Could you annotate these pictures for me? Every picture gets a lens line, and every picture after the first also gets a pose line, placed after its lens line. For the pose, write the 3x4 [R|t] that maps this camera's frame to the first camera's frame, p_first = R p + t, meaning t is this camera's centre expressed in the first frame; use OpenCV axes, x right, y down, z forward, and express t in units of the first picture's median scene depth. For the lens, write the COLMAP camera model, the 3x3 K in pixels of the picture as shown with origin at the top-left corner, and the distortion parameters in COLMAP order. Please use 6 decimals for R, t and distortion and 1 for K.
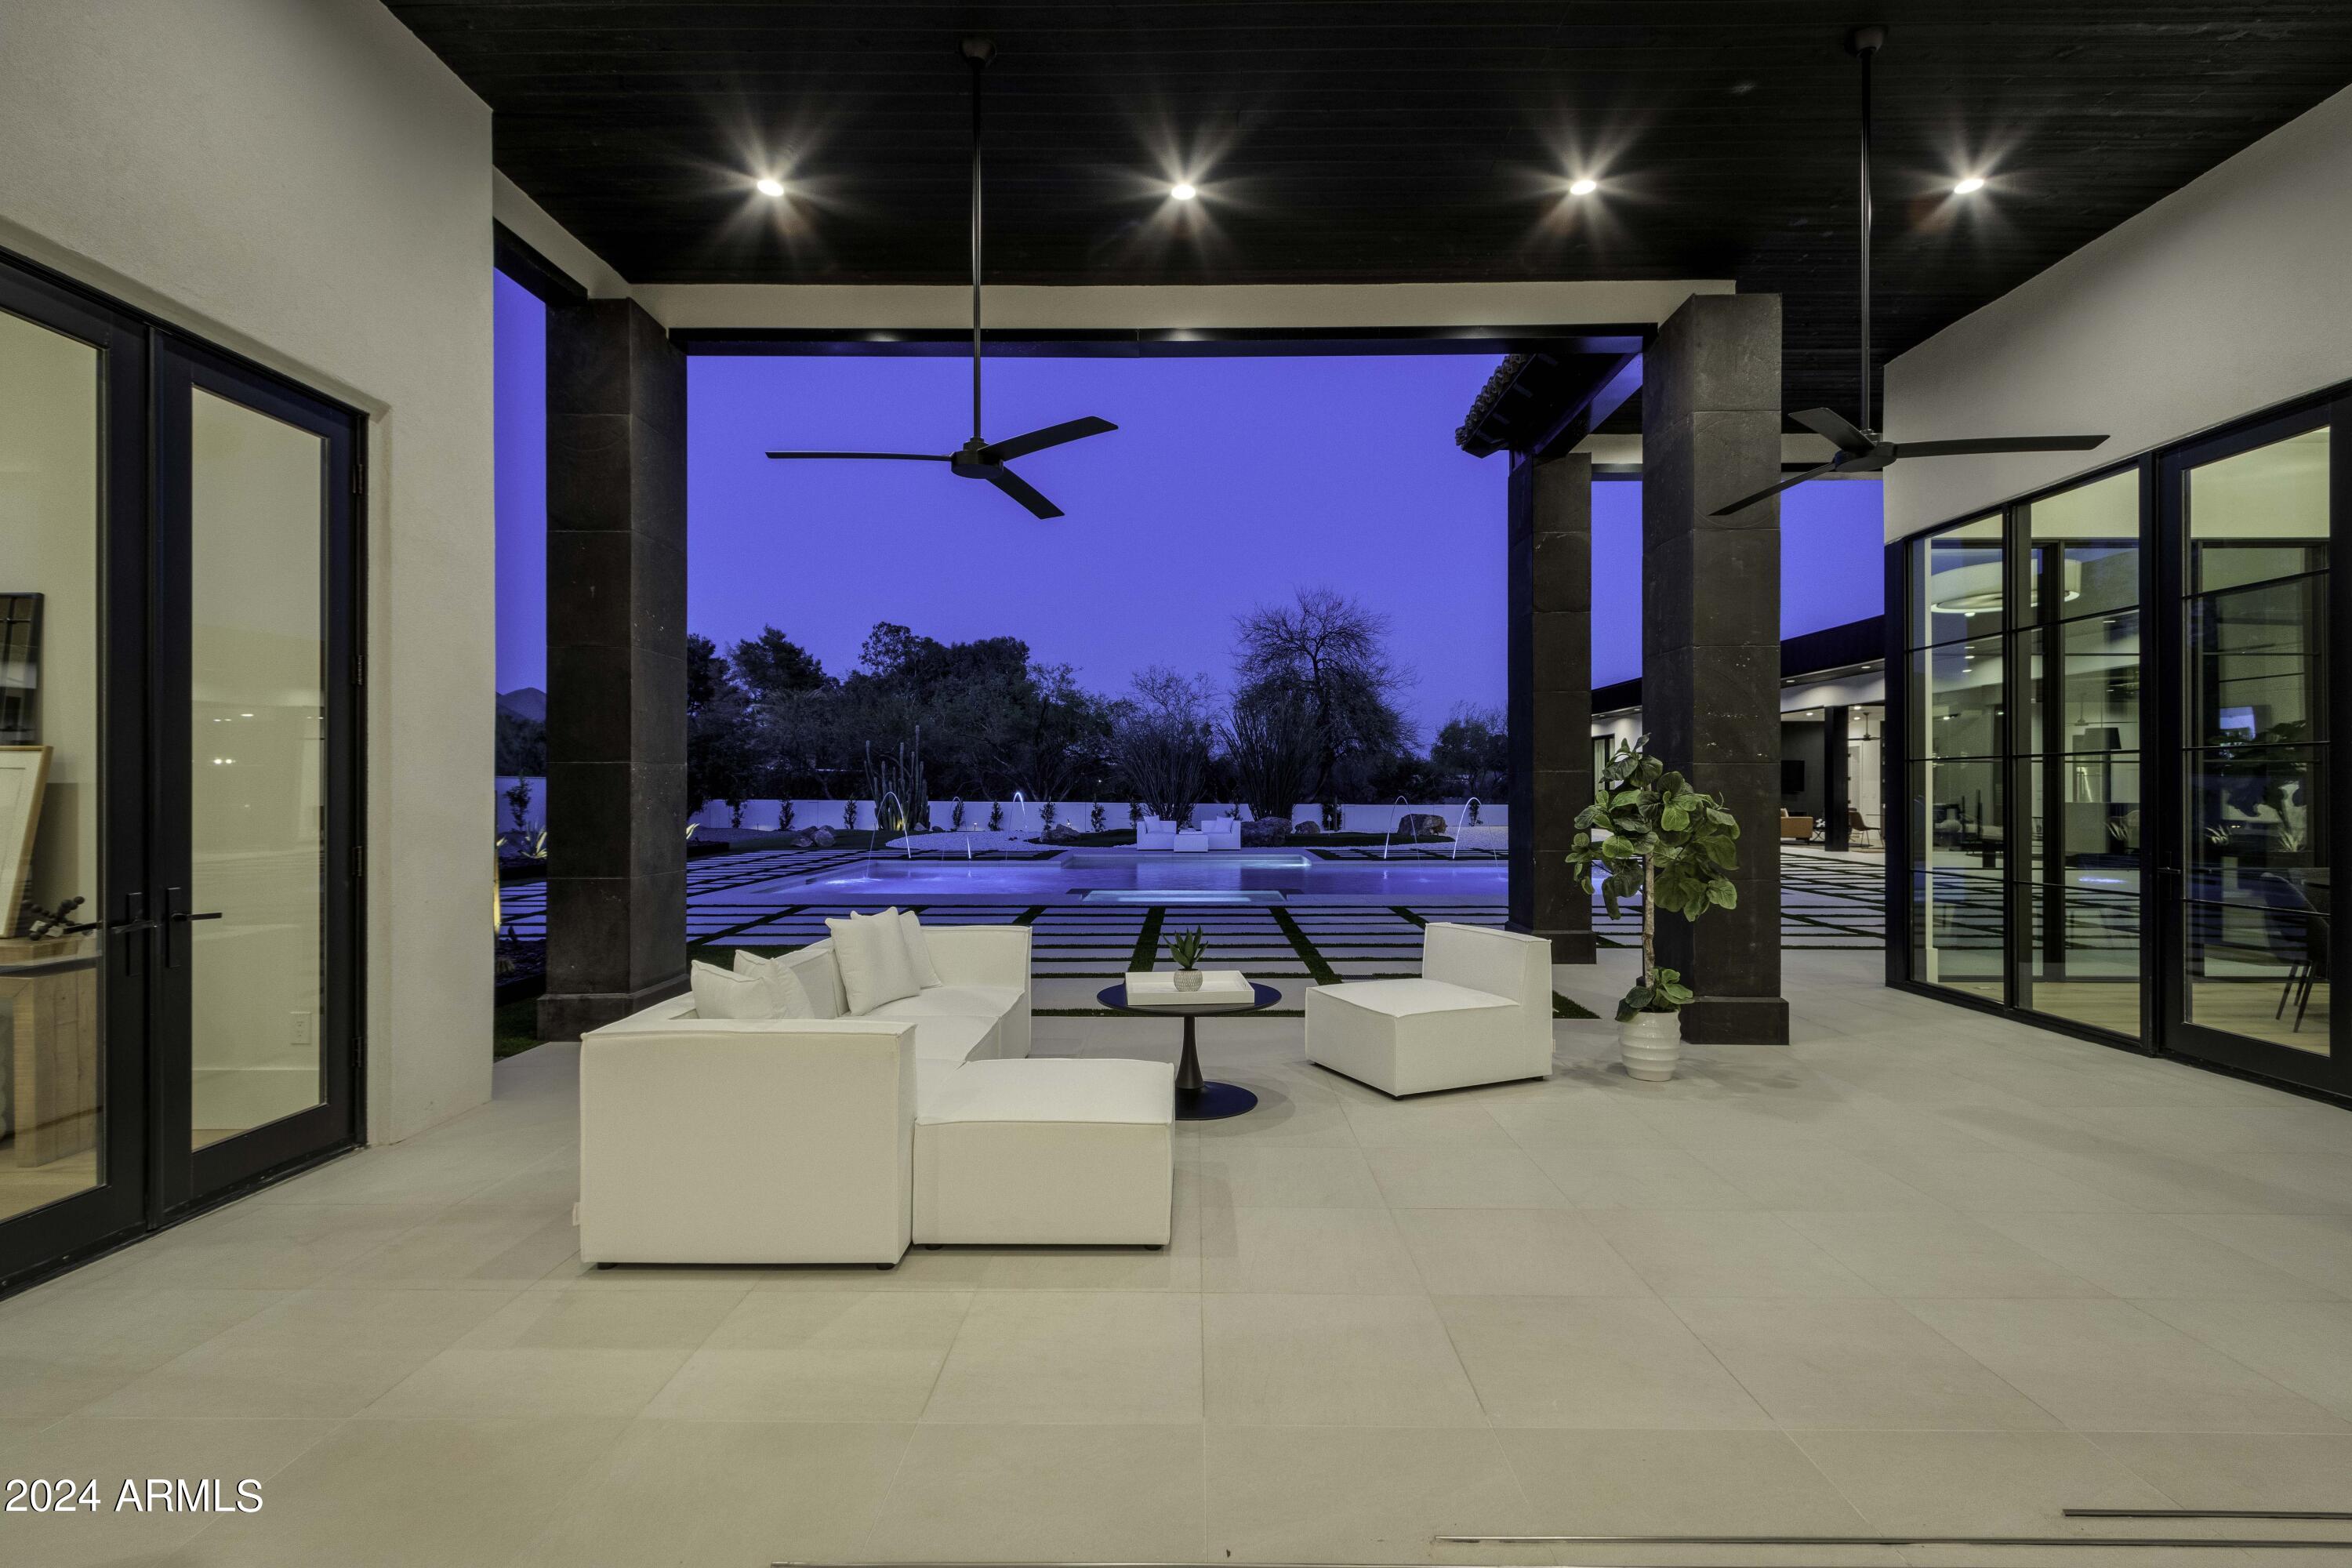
lens RADIAL K [[1078.6, 0, 1174.3], [0, 1078.6, 788.9], [0, 0, 1]] dist [0.001651, 0.000142]
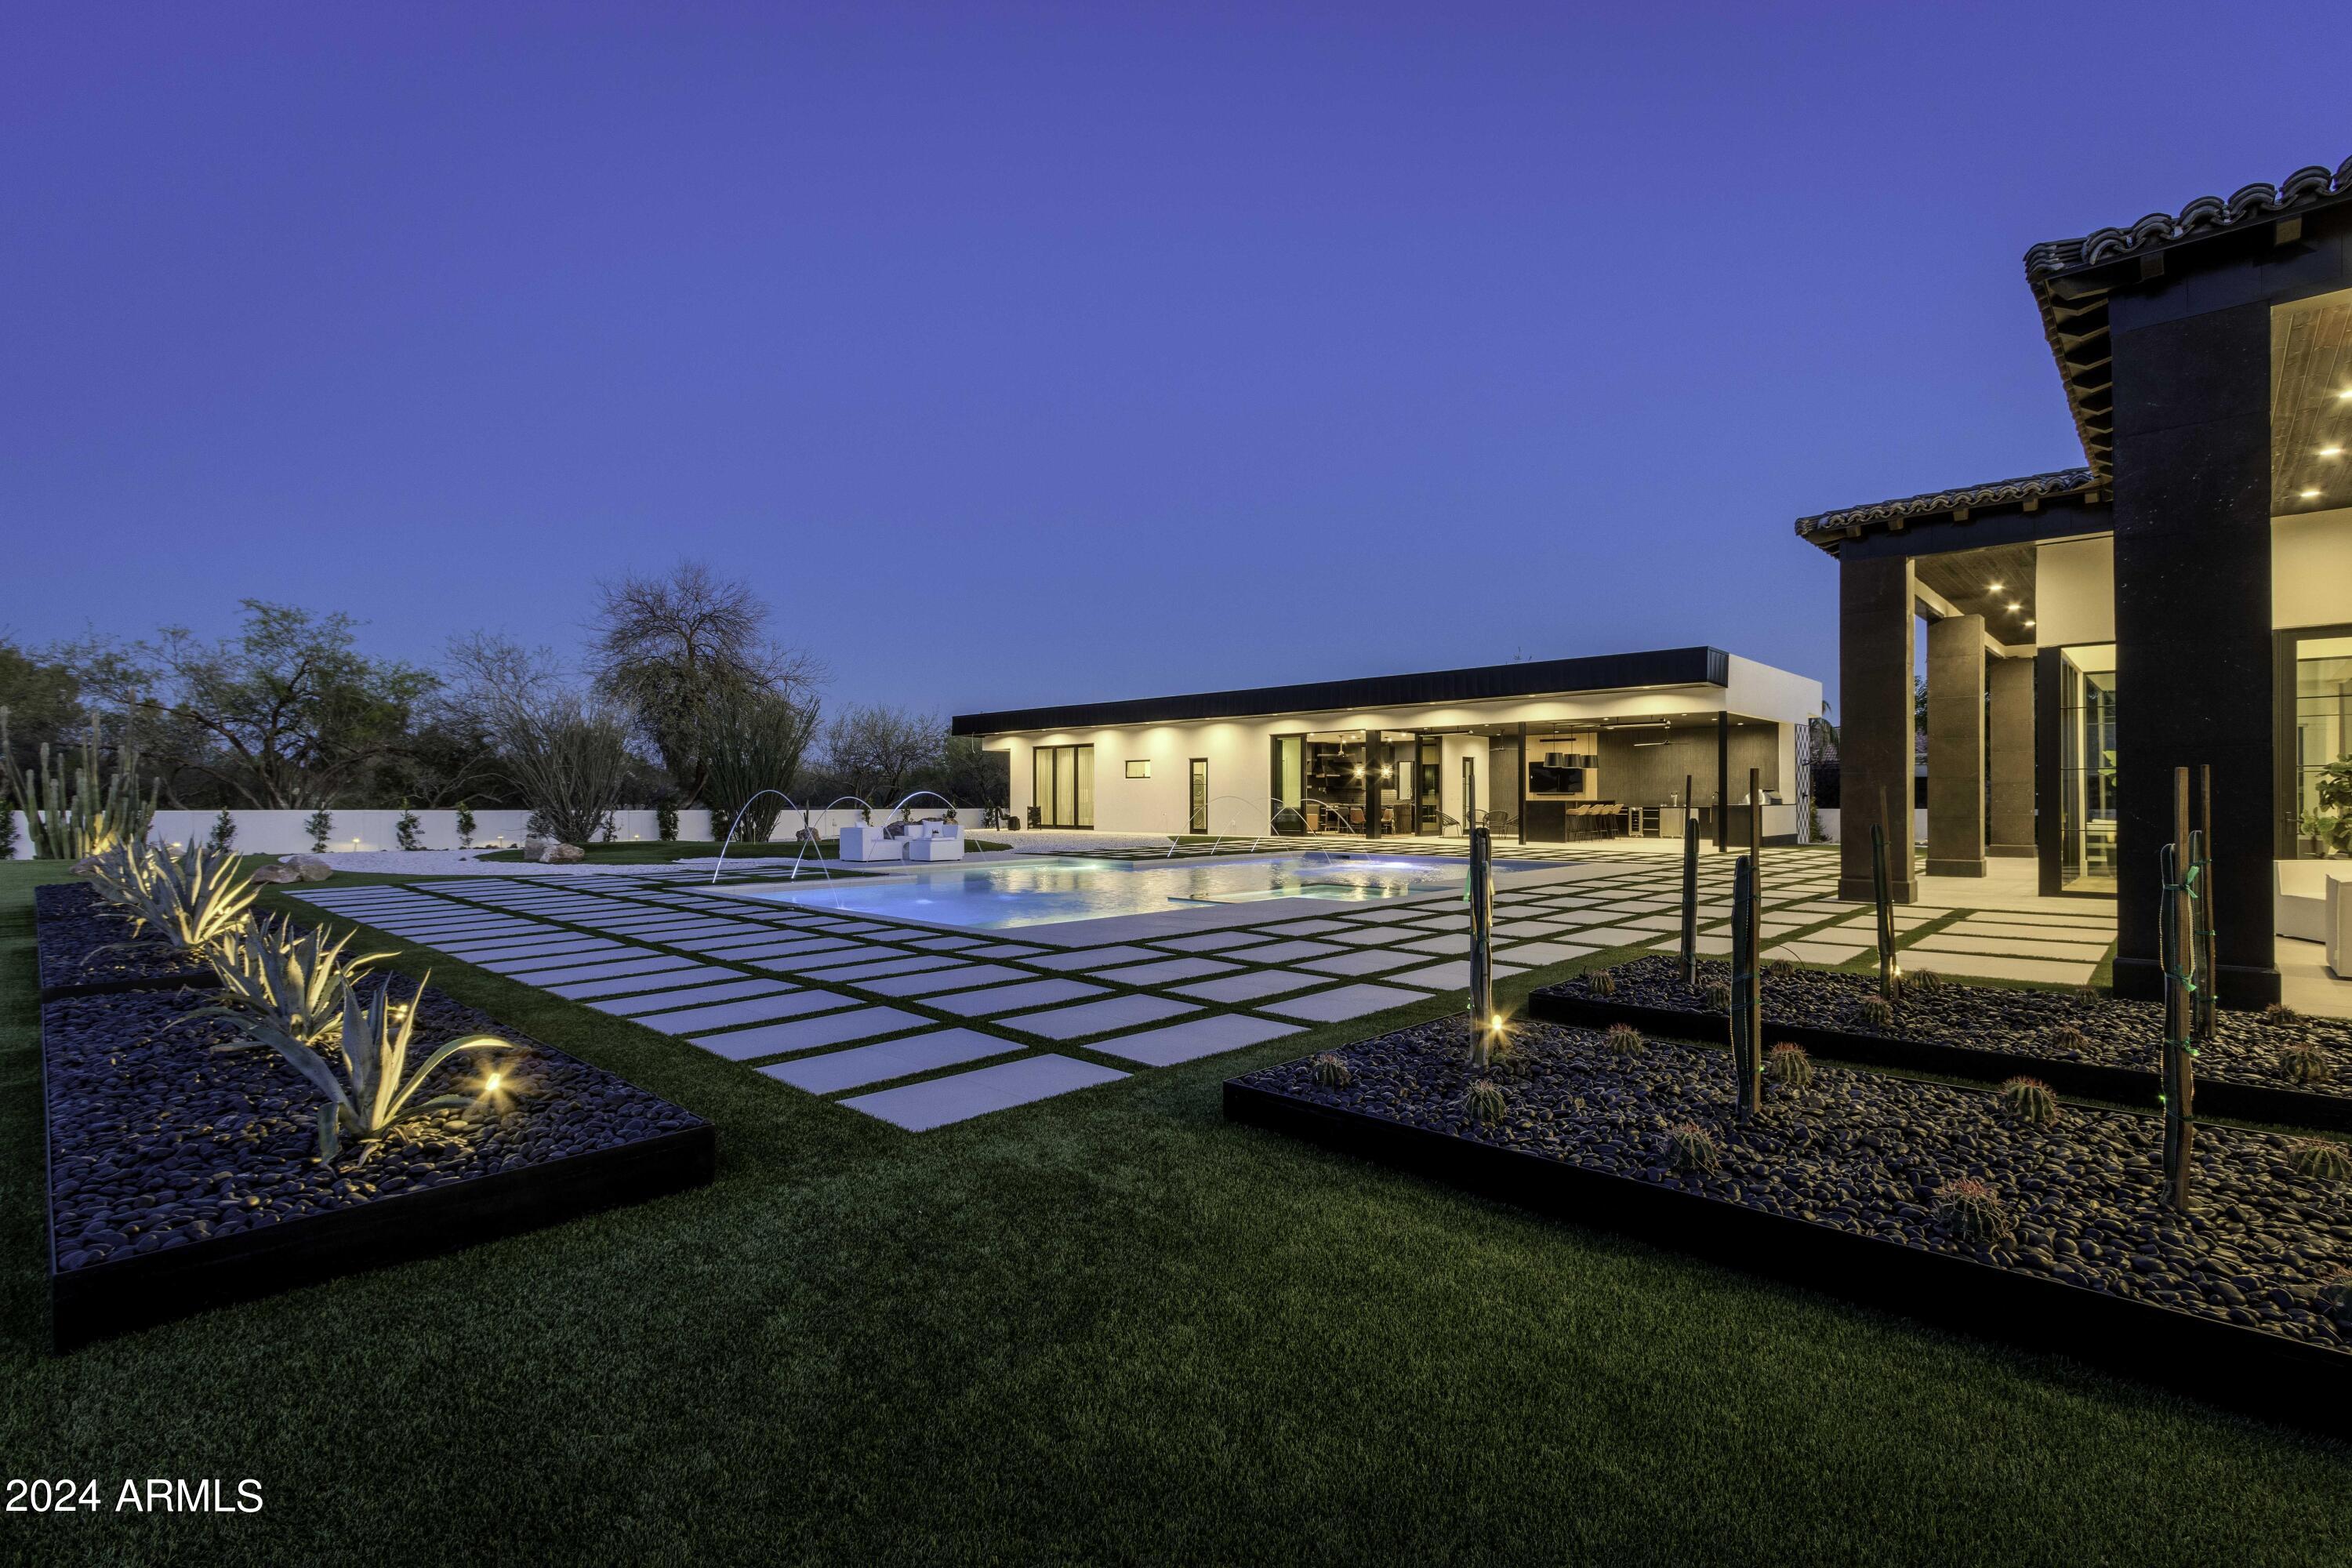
lens RADIAL K [[1078.6, 0, 1167.3], [0, 1078.6, 791.0], [0, 0, 1]] dist [0.001651, 0.000142]
pose [[0.679495, 0.003357, 0.733673, -0.253591], [-0.001622, 0.999994, -0.003074, 0.000948], [-0.733678, 0.000899, 0.679496, 0.126848]]
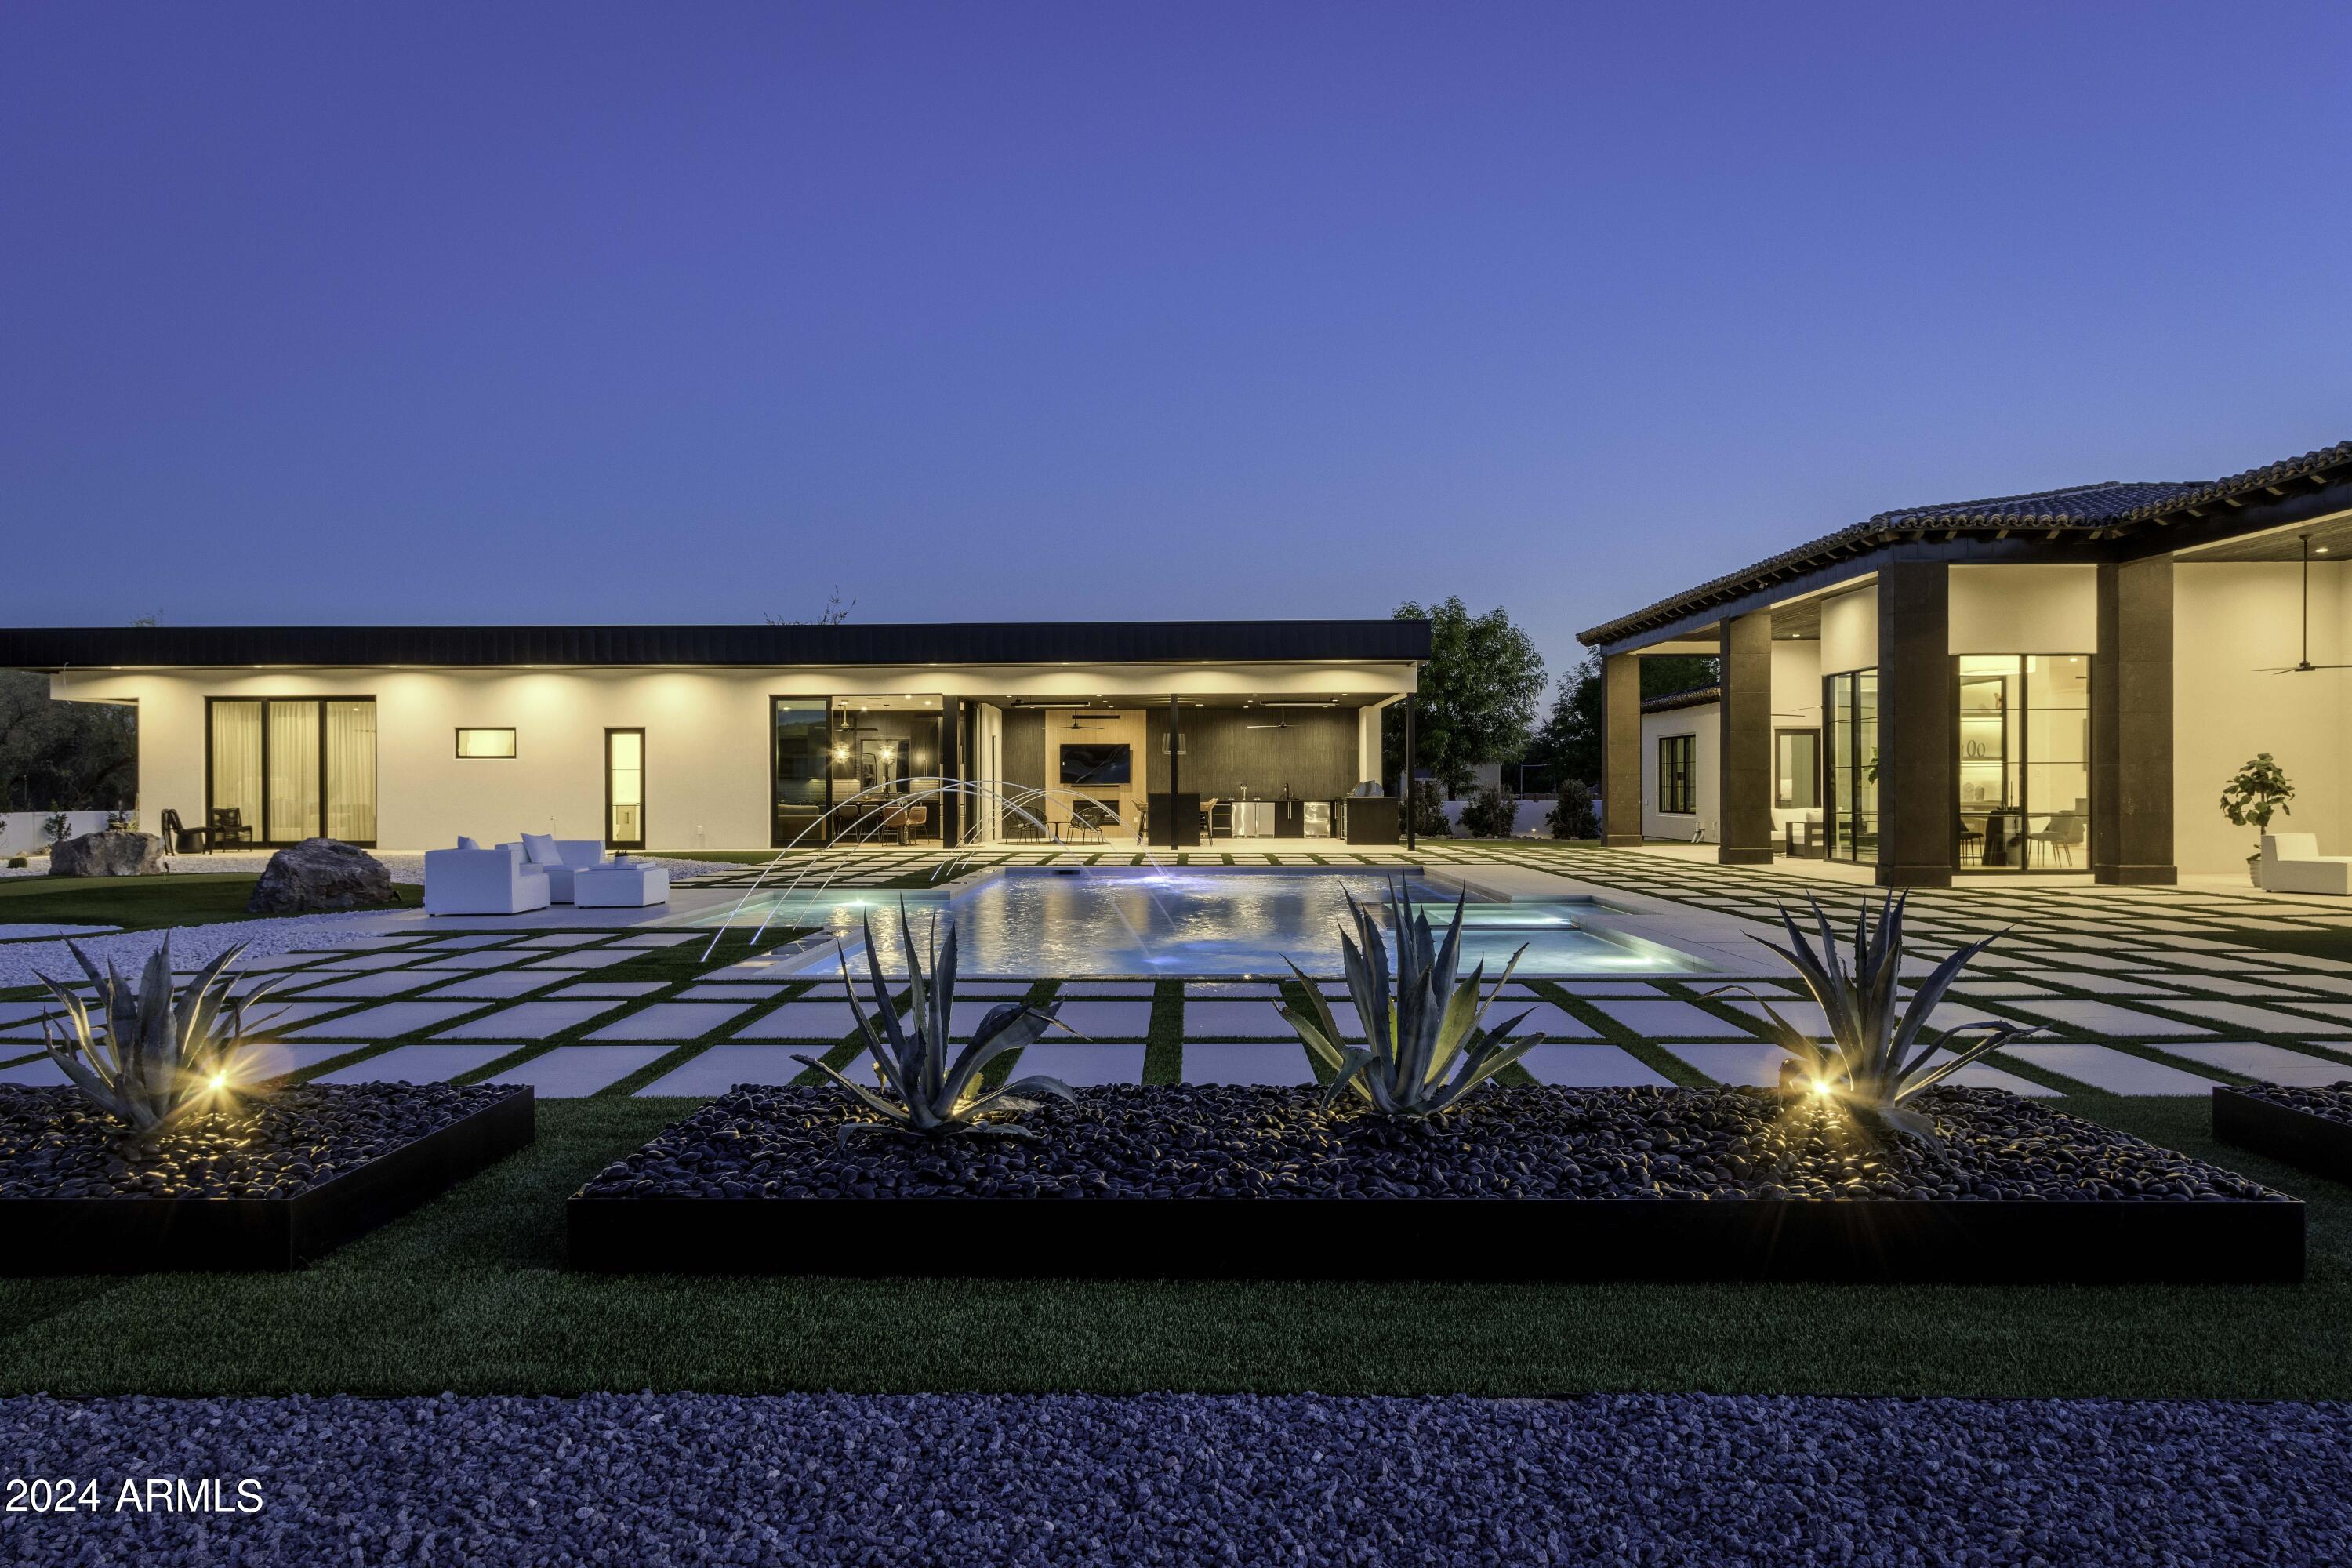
lens RADIAL K [[1482.8, 0, 1175.1], [0, 1482.8, 784.8], [0, 0, 1]] dist [0.016081, -0.000605]
pose [[-0.016639, 0.005222, 0.999848, -0.331962], [-0.000357, 0.999986, -0.005229, 0.003612], [-0.999861, -0.000444, -0.016637, 0.383159]]
